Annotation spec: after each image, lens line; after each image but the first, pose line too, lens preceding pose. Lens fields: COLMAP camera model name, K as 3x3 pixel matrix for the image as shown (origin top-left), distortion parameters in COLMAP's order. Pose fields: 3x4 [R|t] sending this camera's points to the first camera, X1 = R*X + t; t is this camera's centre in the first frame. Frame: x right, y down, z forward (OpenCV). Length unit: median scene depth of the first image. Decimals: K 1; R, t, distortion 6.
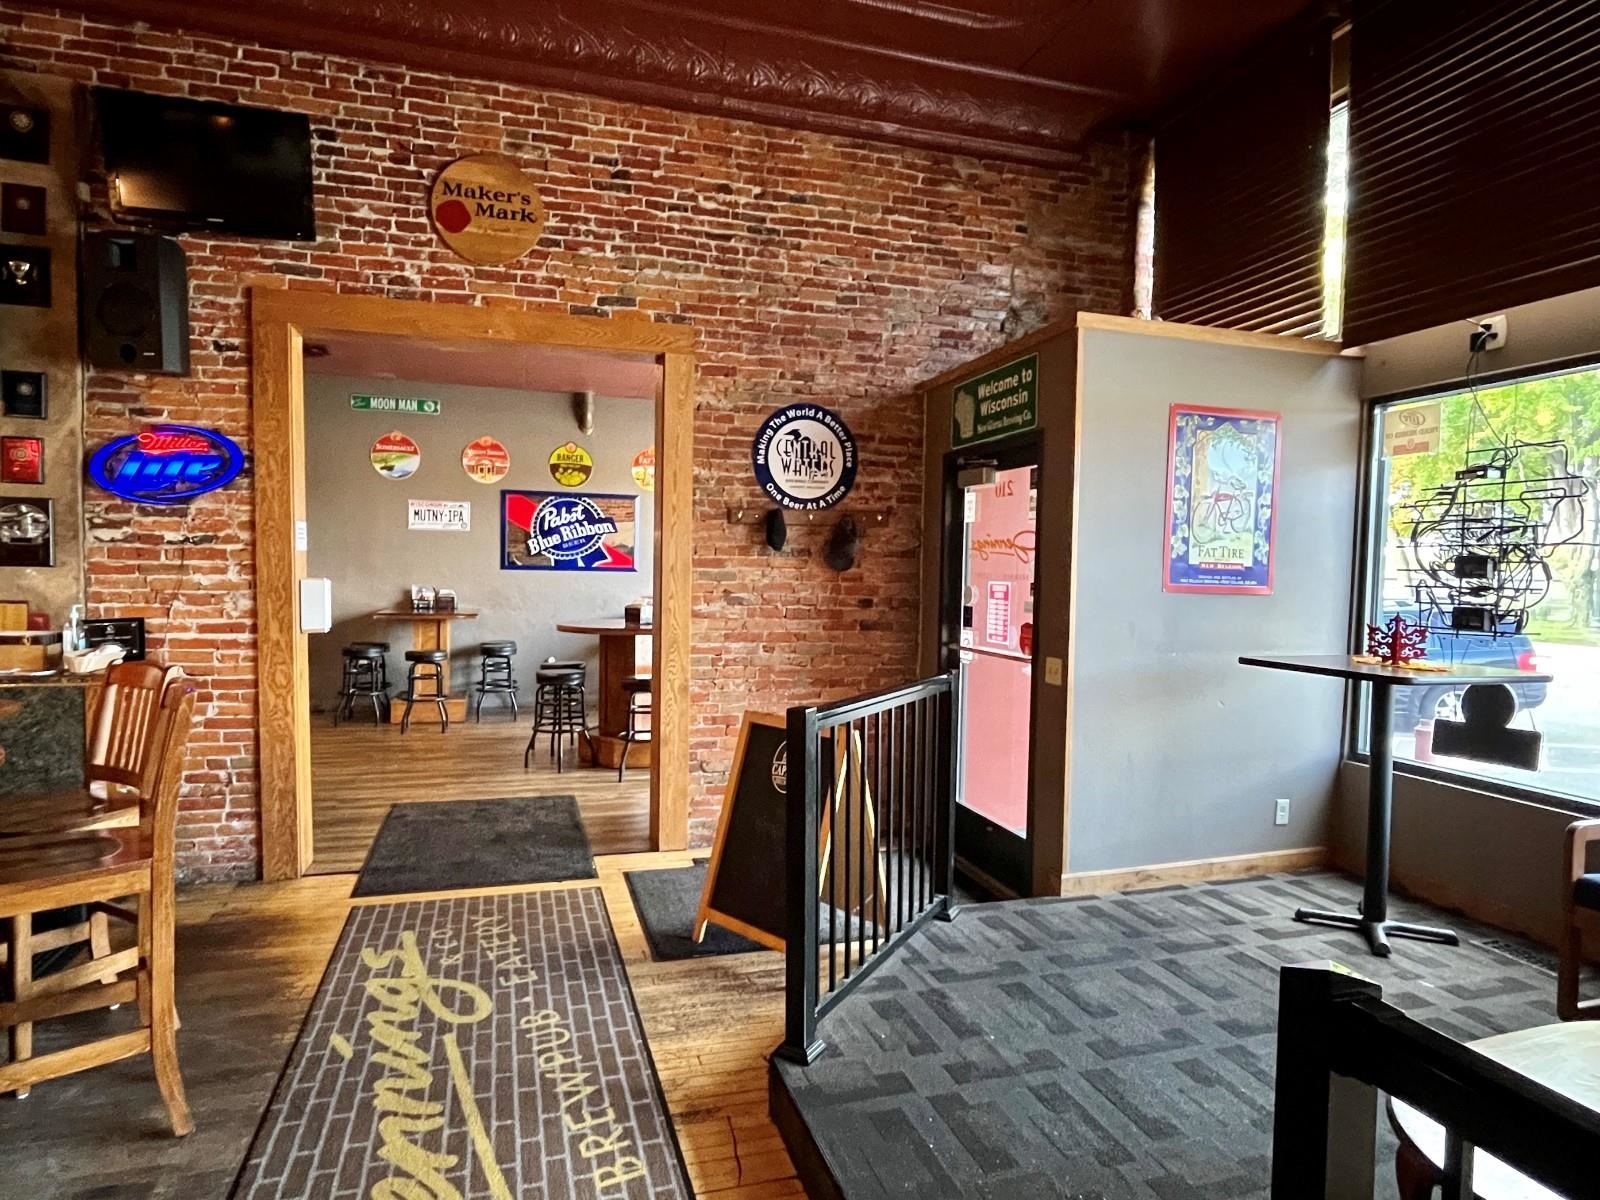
lens RADIAL K [[909.1, 0, 788.6], [0, 909.1, 597.8], [0, 0, 1]] dist [-0.006905, -0.003366]
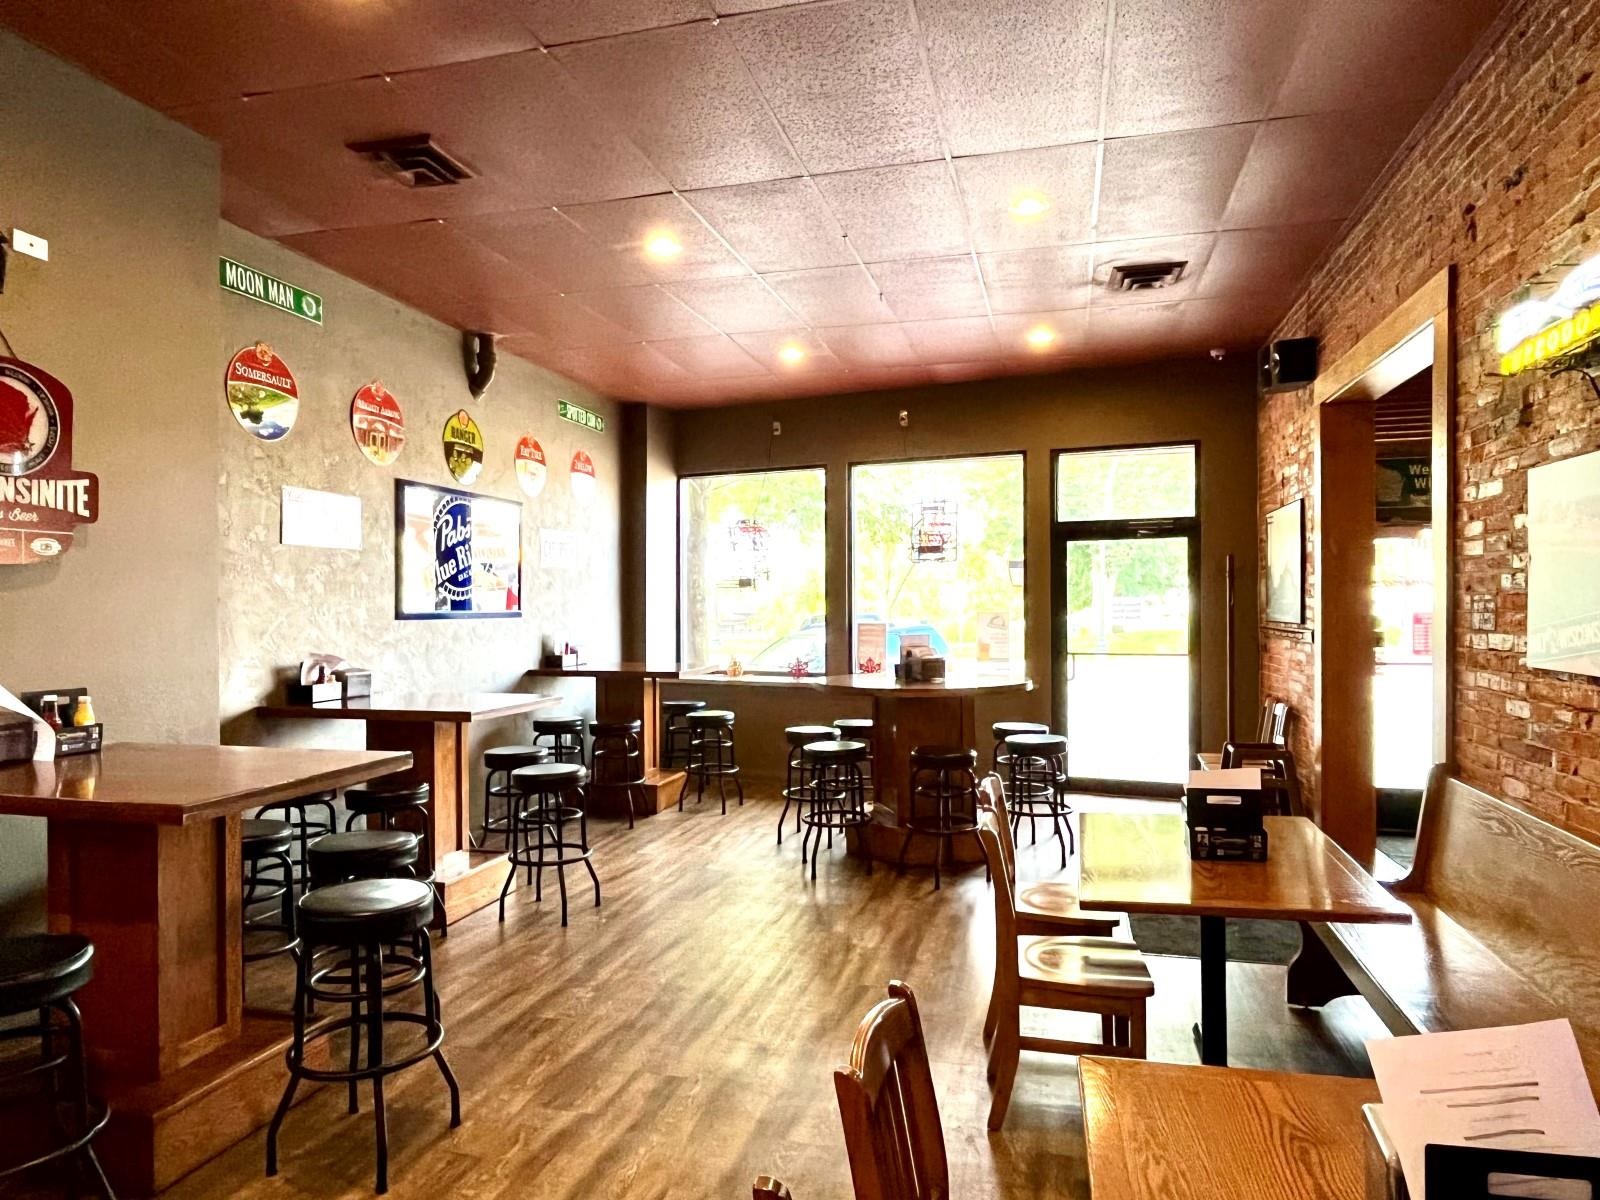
lens RADIAL K [[1011.8, 0, 801.0], [0, 1011.8, 601.7], [0, 0, 1]] dist [0.001395, 0.000215]
pose [[0.525528, -0.016930, 0.850608, -0.724180], [0.040384, 0.999171, -0.005063, -0.029412], [-0.849817, 0.037012, 0.525777, 0.460775]]
